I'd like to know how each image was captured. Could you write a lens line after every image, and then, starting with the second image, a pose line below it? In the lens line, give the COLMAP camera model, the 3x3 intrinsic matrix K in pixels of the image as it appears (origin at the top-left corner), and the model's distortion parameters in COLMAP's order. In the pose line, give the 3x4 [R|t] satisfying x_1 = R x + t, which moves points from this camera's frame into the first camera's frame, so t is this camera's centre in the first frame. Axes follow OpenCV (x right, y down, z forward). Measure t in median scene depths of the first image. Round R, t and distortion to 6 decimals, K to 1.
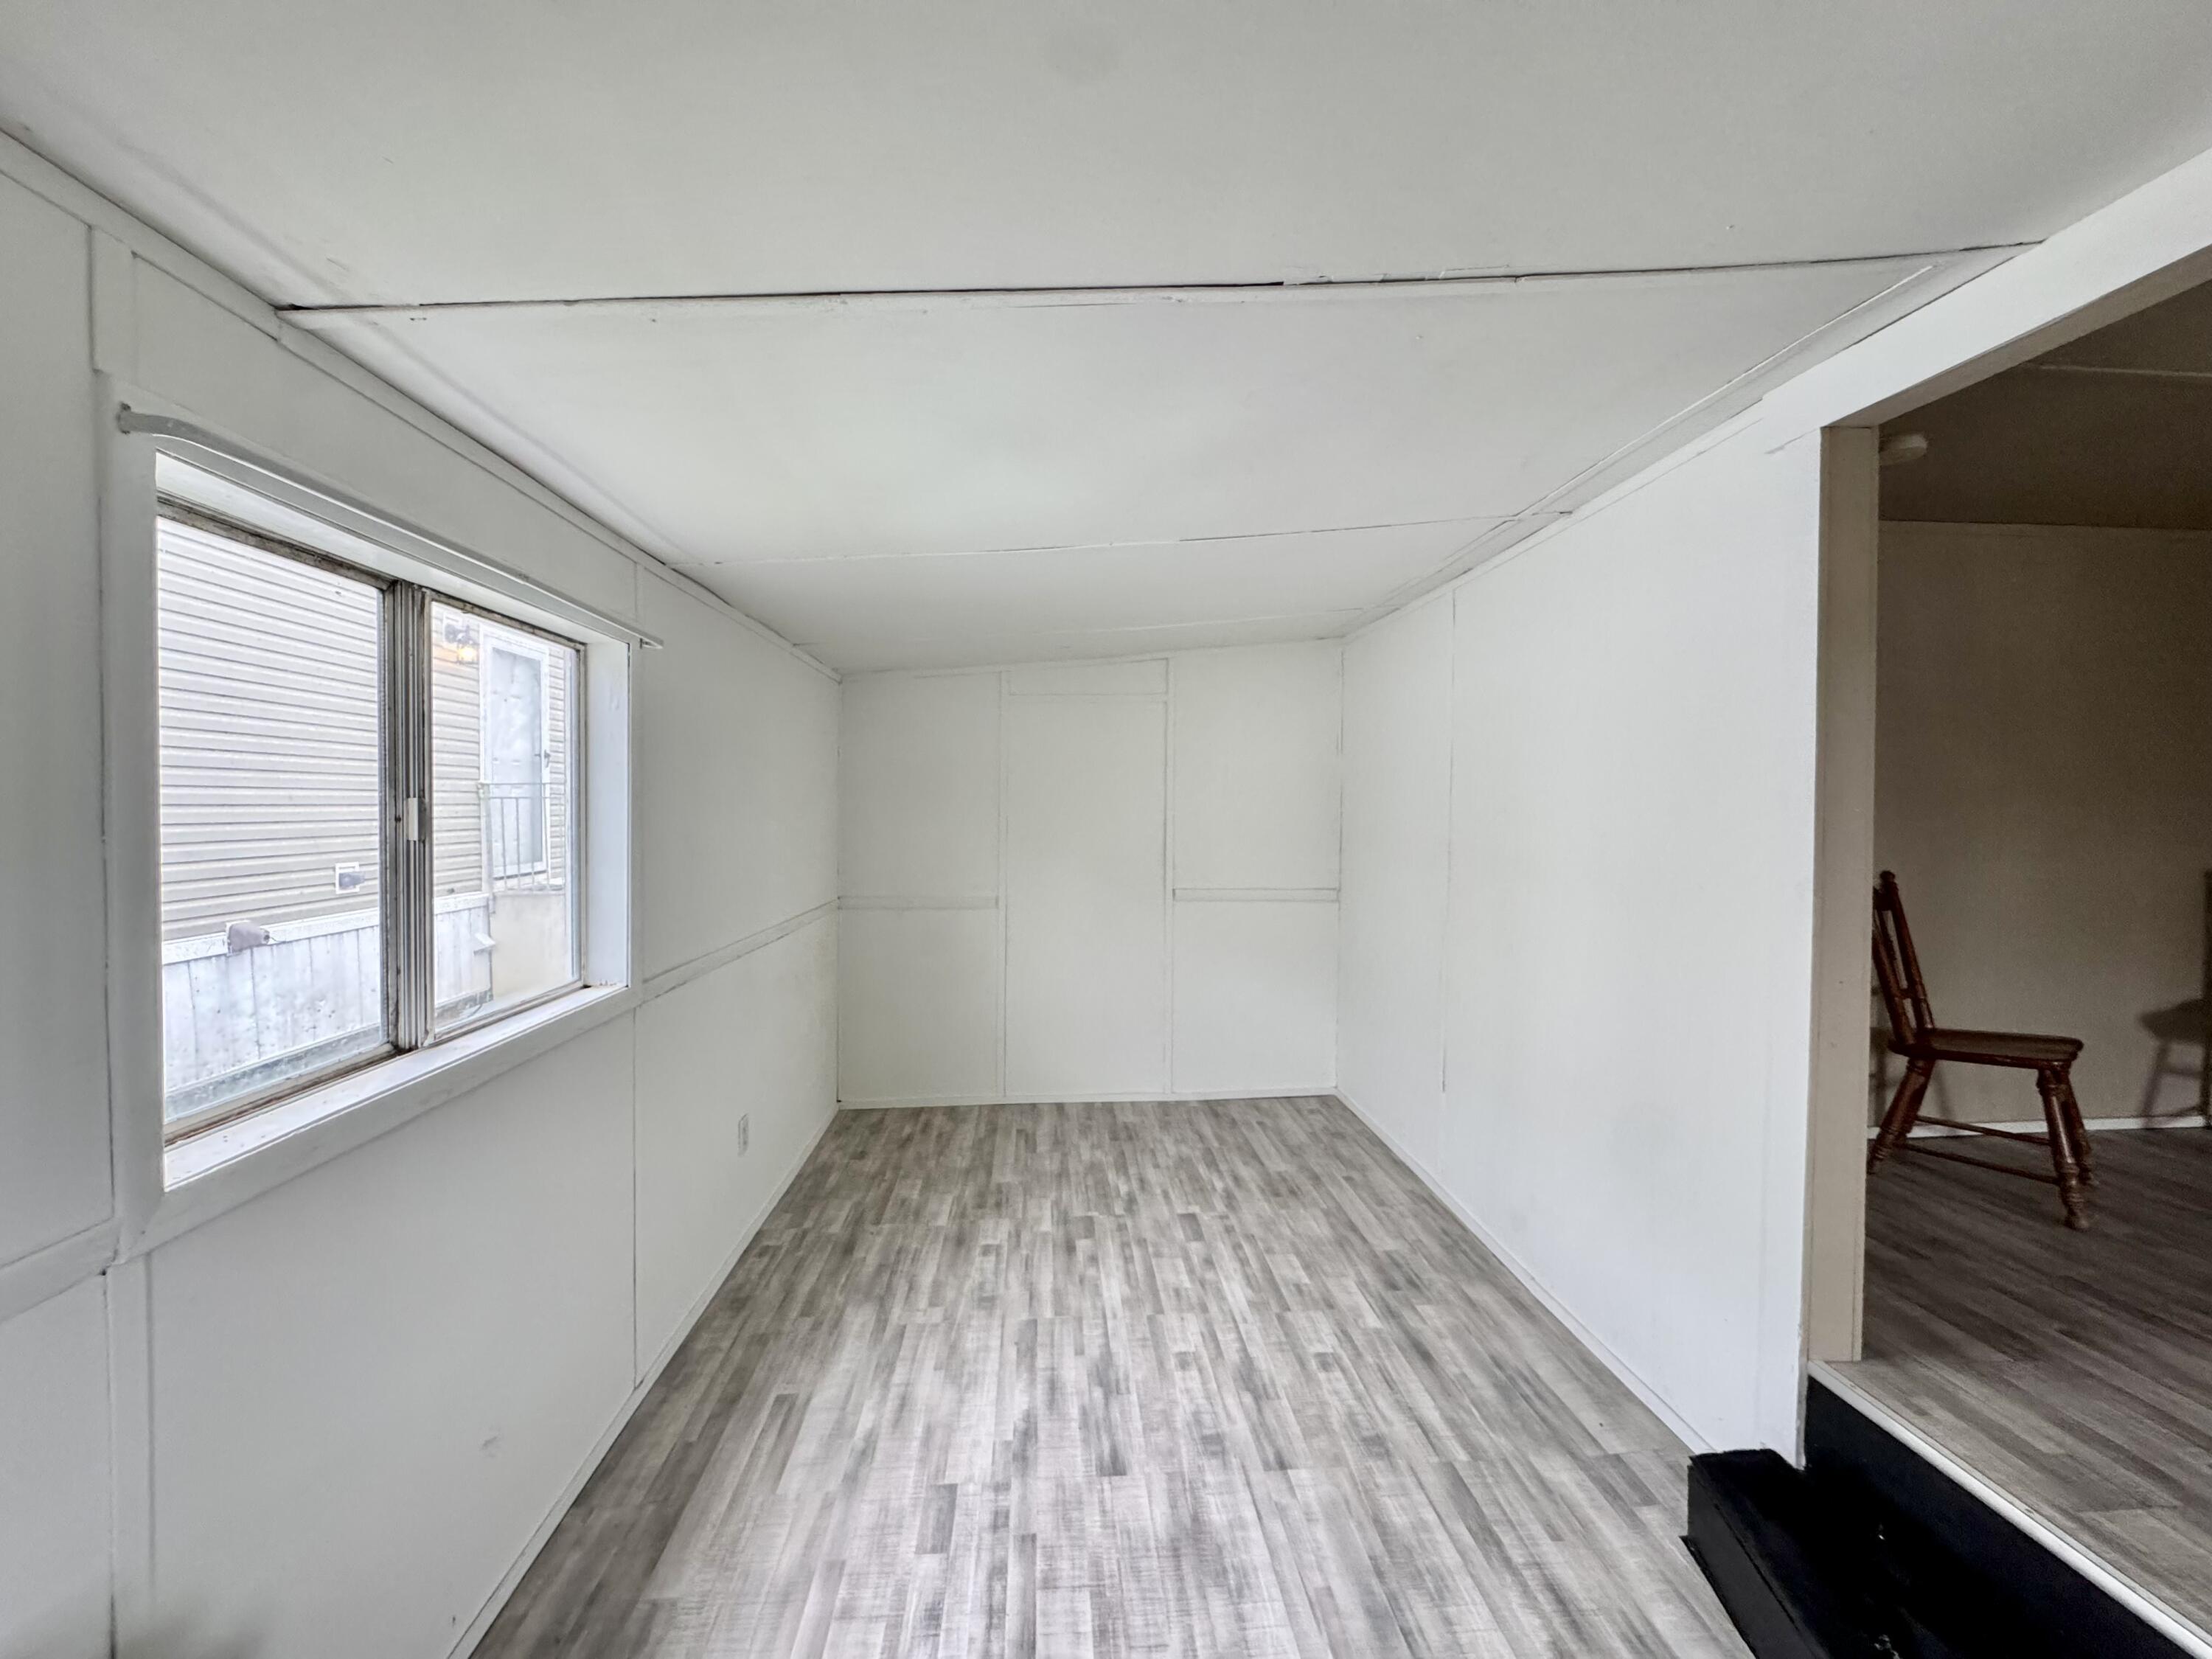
lens RADIAL K [[878.2, 0, 1099.2], [0, 878.2, 824.8], [0, 0, 1]] dist [-0.005518, 0.000603]
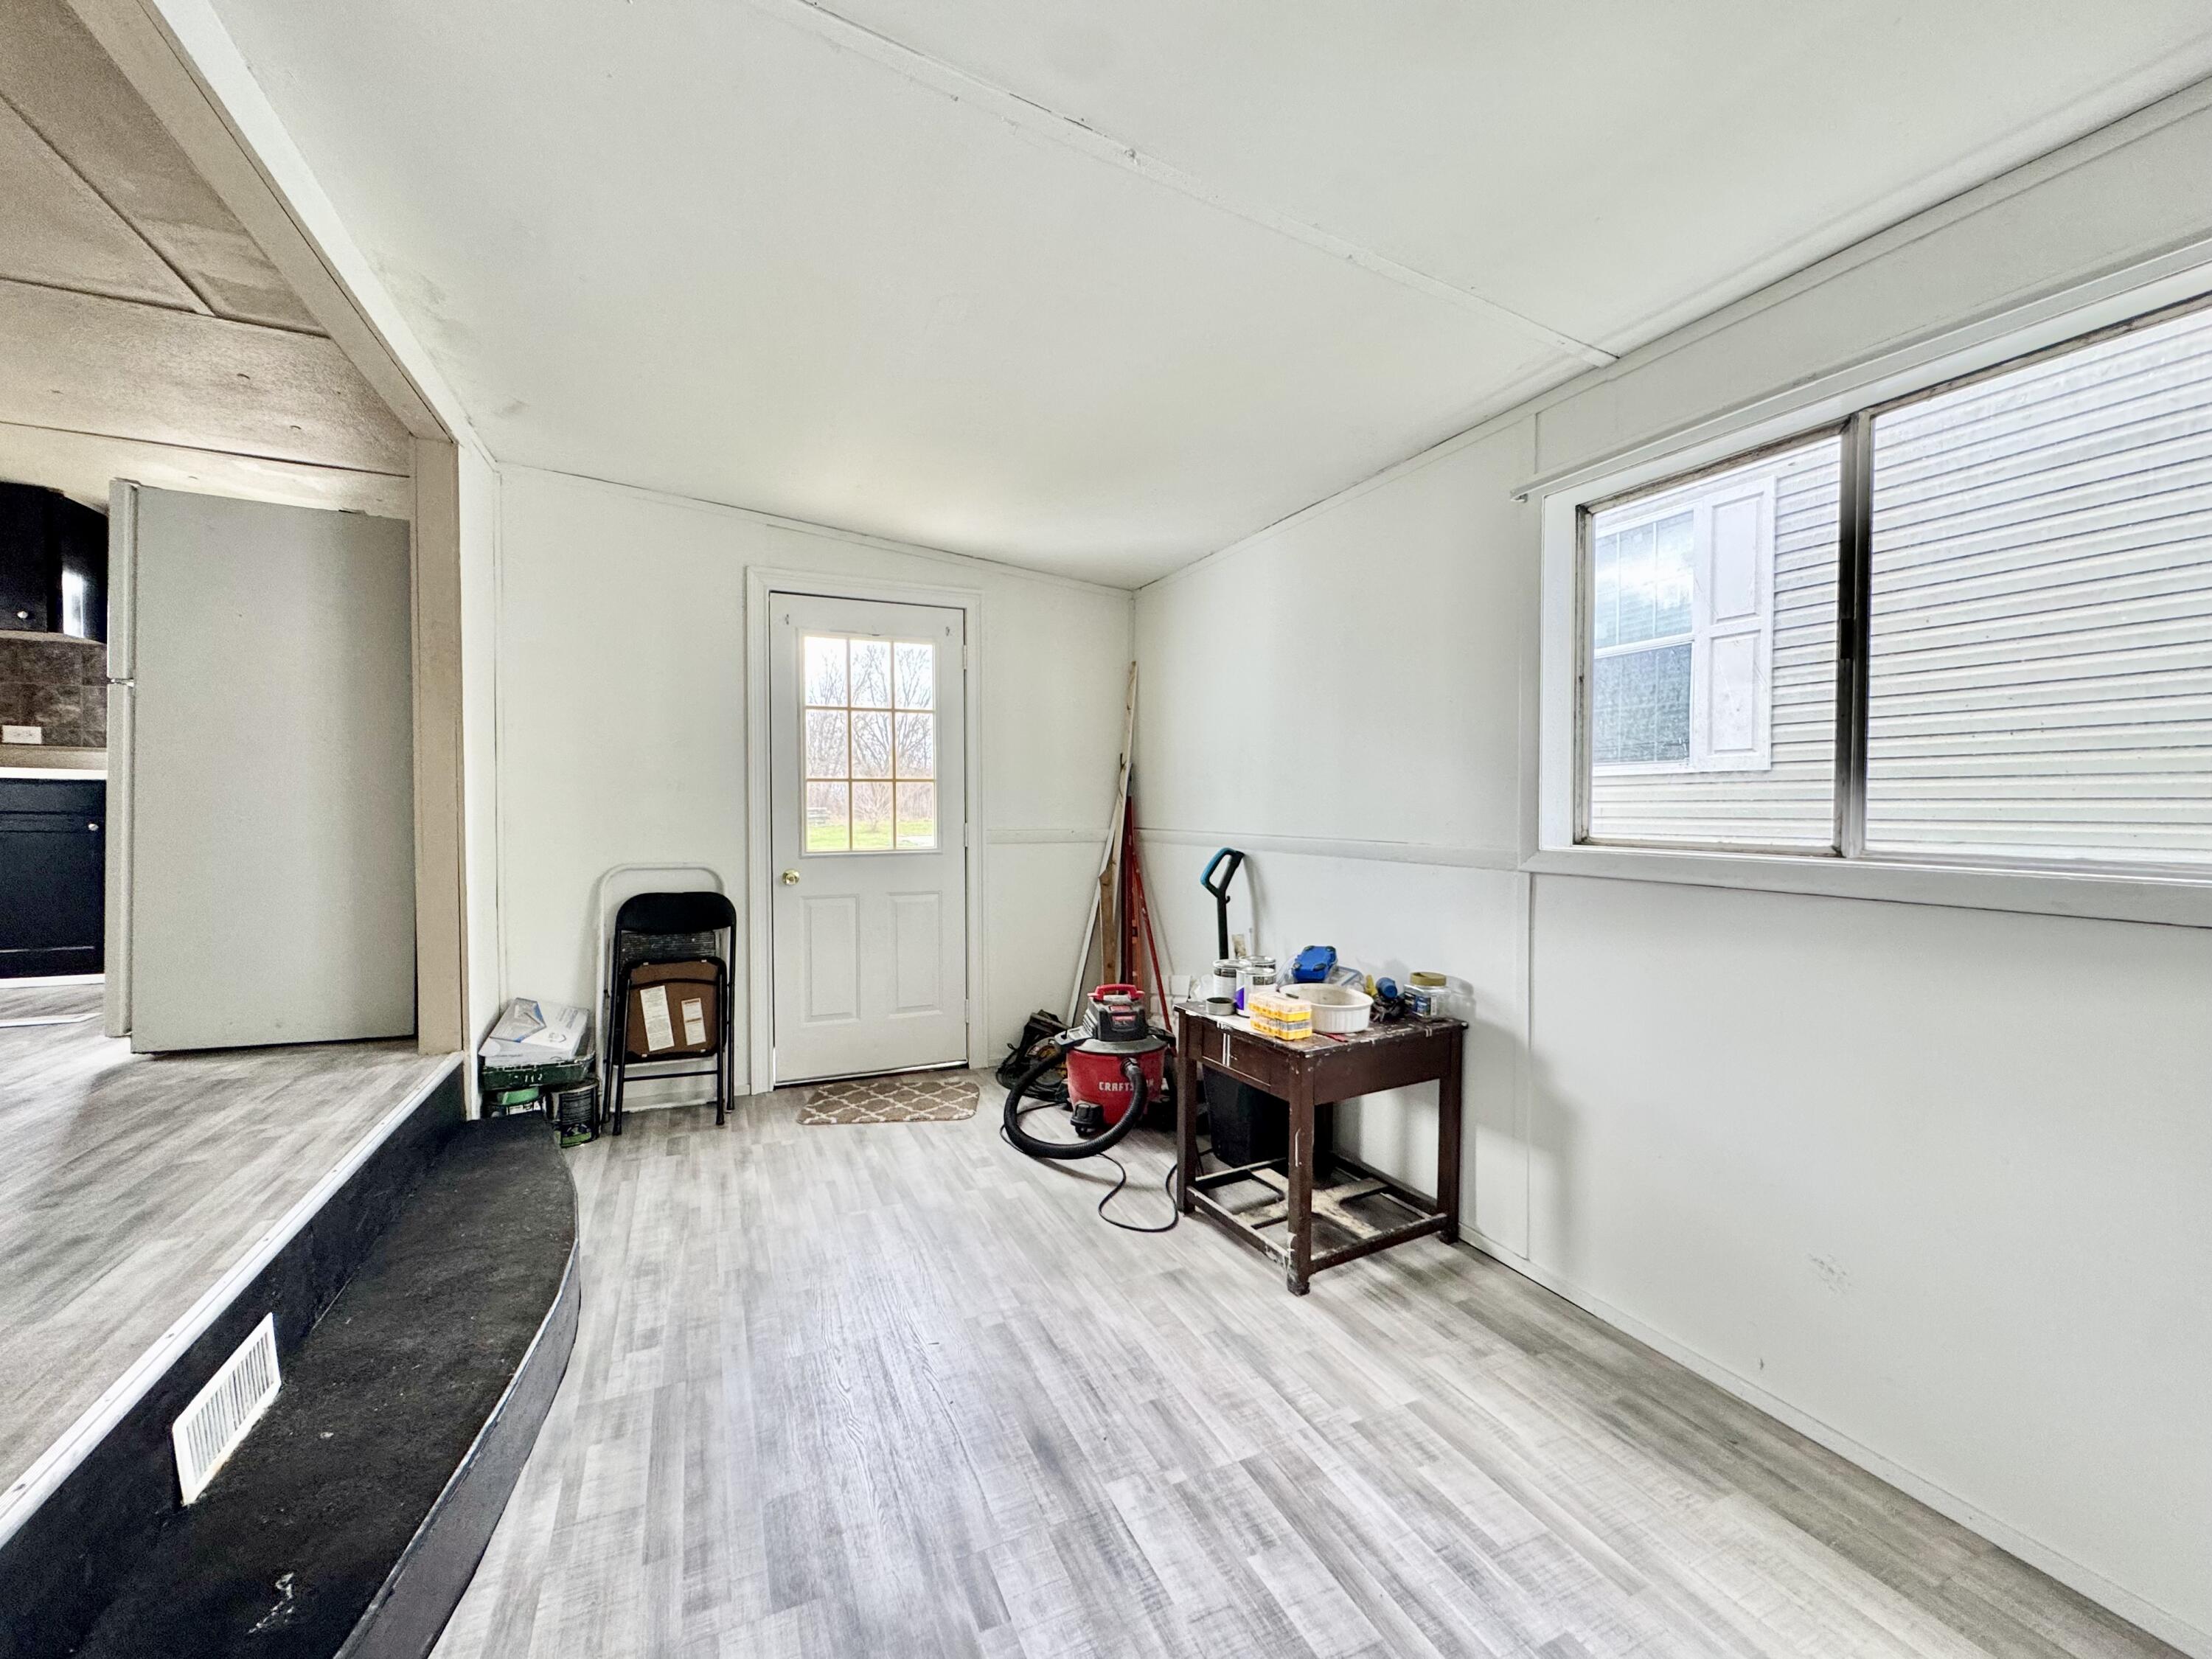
lens RADIAL K [[878.2, 0, 1108.2], [0, 878.2, 800.9], [0, 0, 1]] dist [-0.005518, 0.000603]
pose [[-0.932082, -0.006557, -0.362189, 0.348357], [-0.012922, 0.999802, 0.015155, 0.145392], [0.362017, 0.018806, -0.931982, 1.345082]]
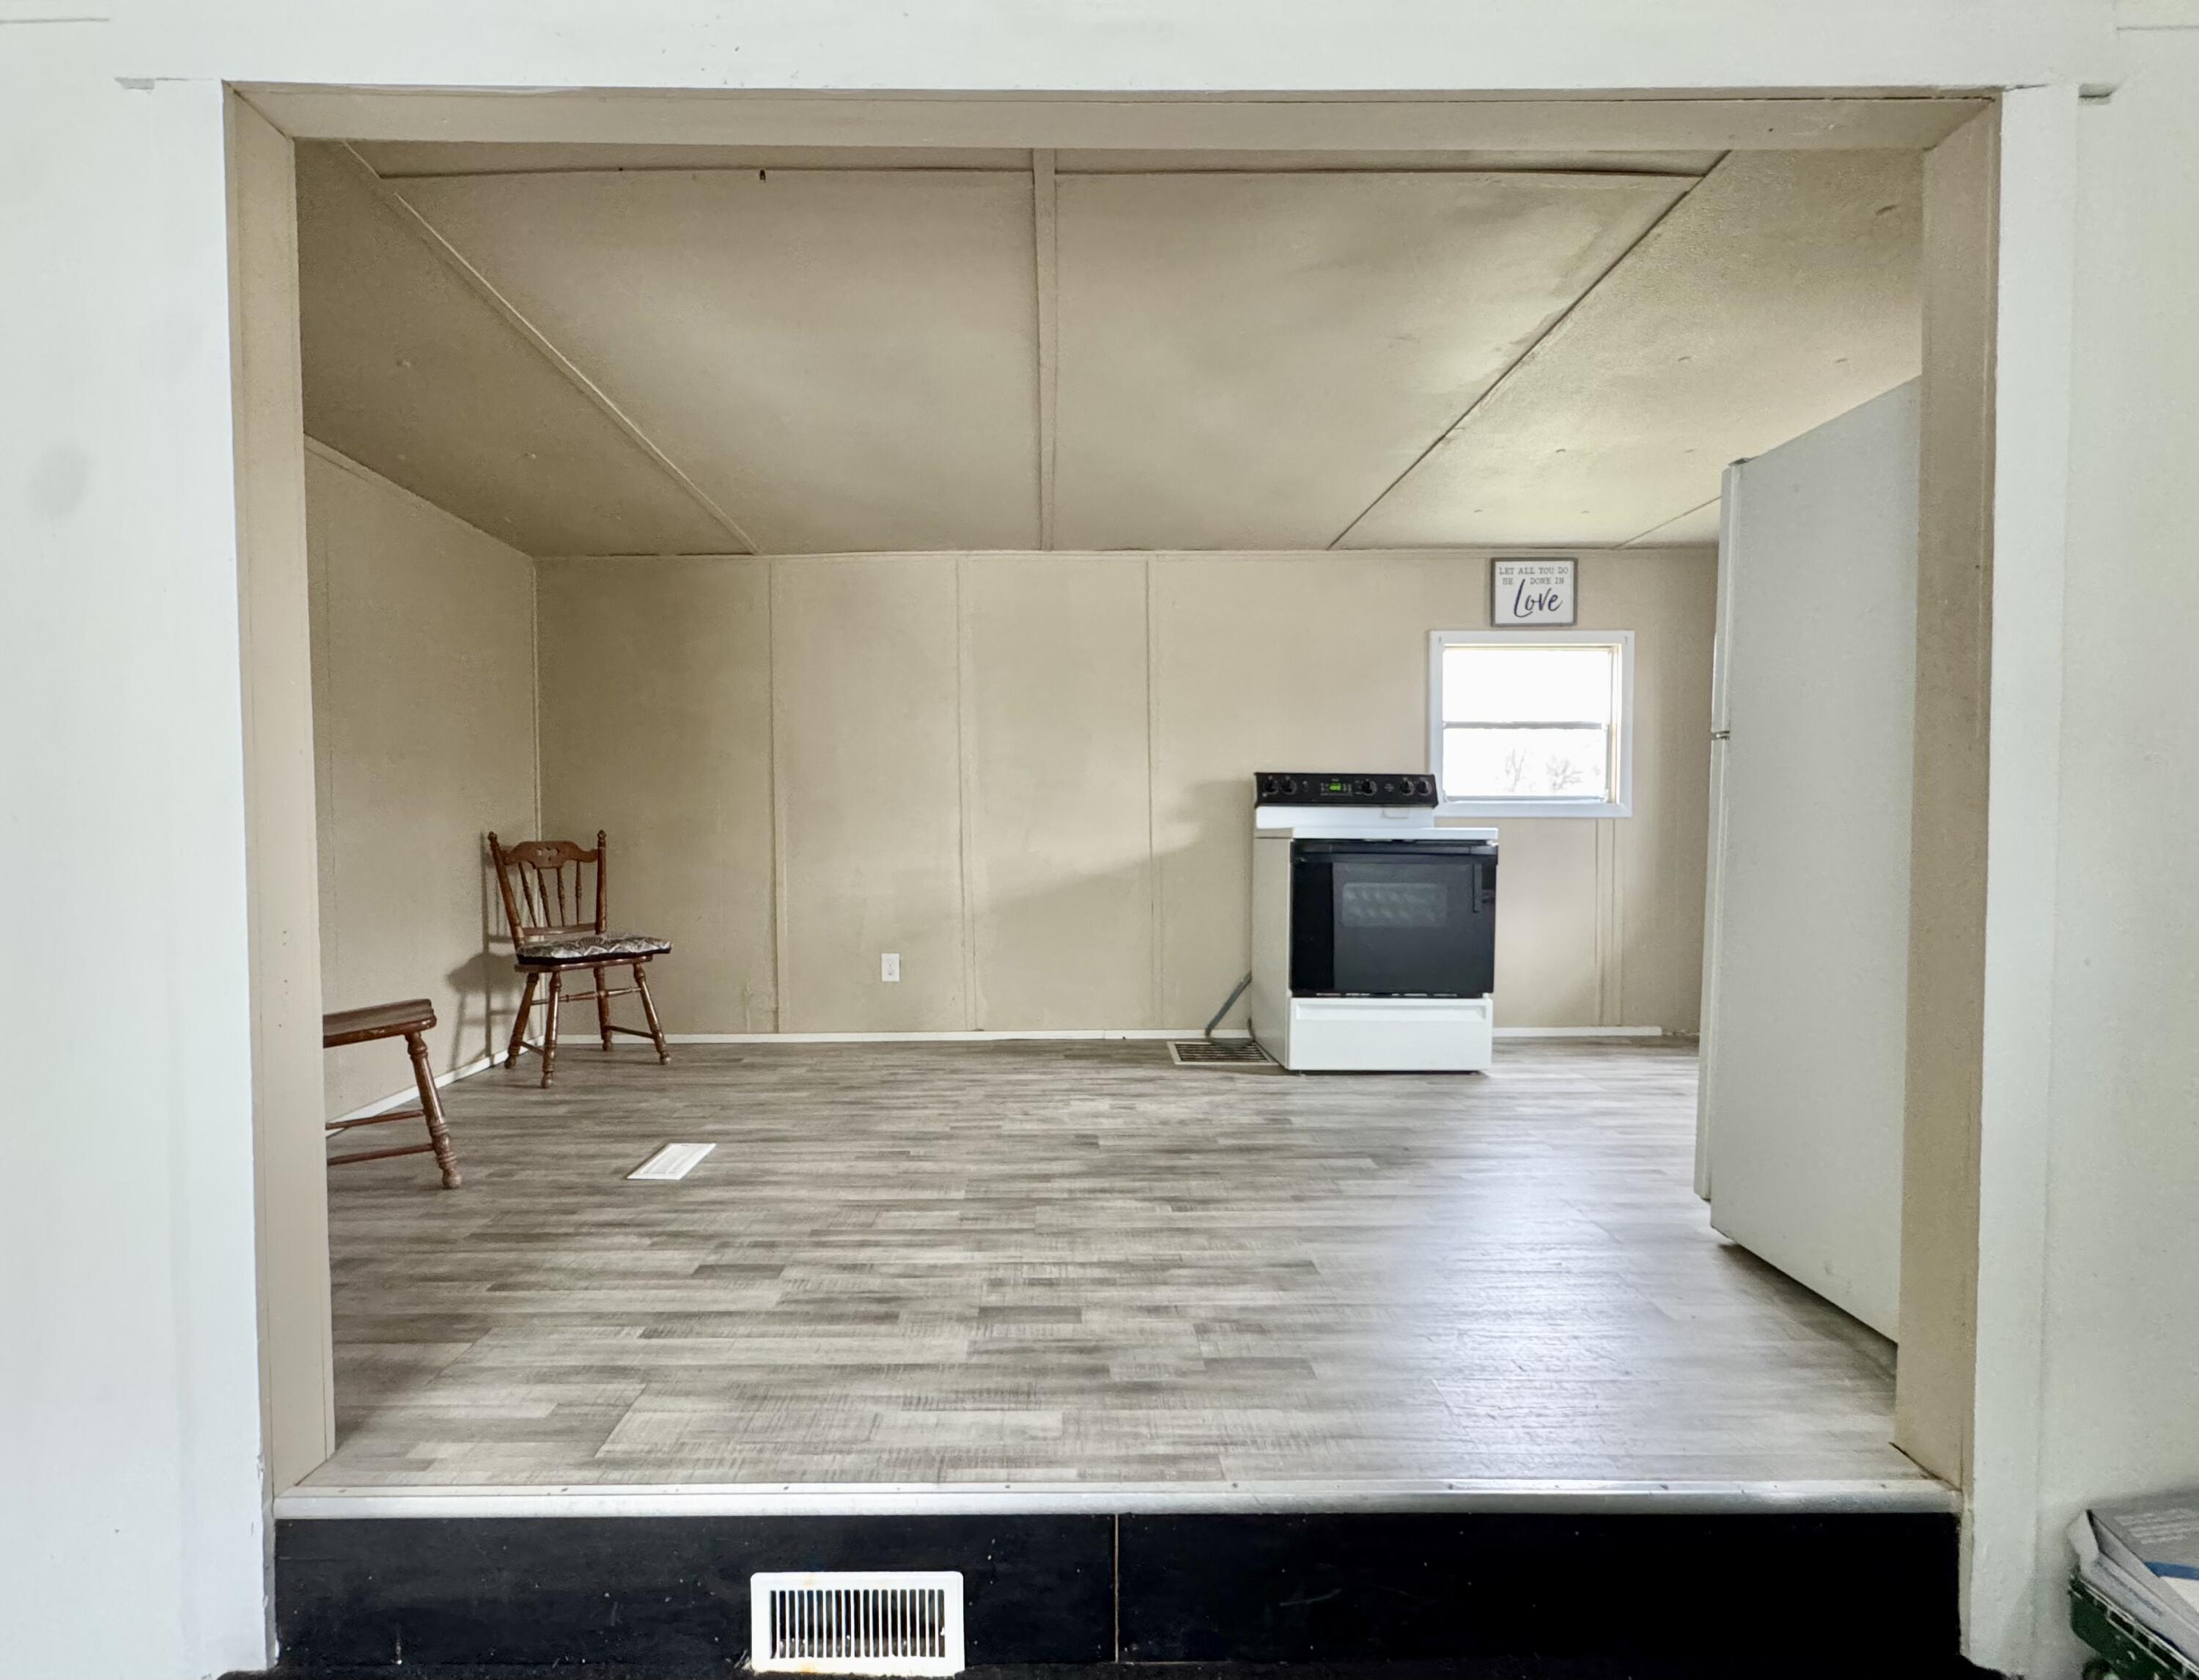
lens RADIAL K [[990.8, 0, 1060.4], [0, 990.8, 870.0], [0, 0, 1]] dist [-0.006948, 0.001125]
pose [[0.056651, -0.038093, 0.997667, 0.096185], [0.021947, 0.999078, 0.036901, 0.100927], [-0.998153, 0.019805, 0.057434, 0.301418]]
